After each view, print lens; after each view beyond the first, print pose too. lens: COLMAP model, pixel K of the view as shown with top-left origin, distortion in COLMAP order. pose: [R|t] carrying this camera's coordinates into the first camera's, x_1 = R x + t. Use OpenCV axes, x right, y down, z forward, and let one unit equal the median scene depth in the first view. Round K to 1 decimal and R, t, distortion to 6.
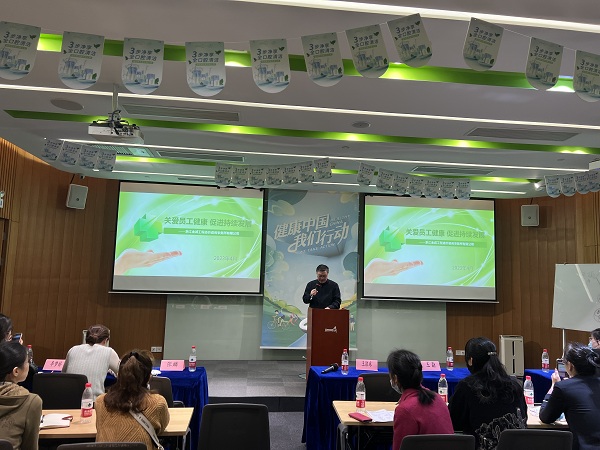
lens RADIAL K [[456.7, 0, 300.0], [0, 456.7, 225.0], [0, 0, 1]] dist [0.047481, -0.003021]
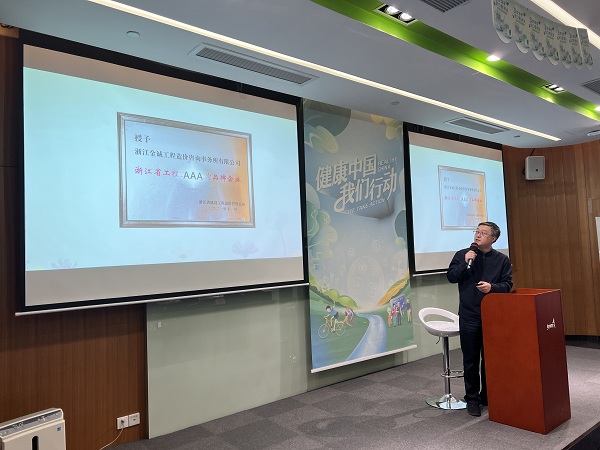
lens RADIAL K [[456.7, 0, 300.0], [0, 456.7, 225.0], [0, 0, 1]] dist [0.047481, -0.003021]
pose [[0.837020, -0.030143, 0.546341, -0.404615], [-0.001778, 0.998326, 0.057804, 0.041317], [-0.547169, -0.049355, 0.835566, 0.501613]]
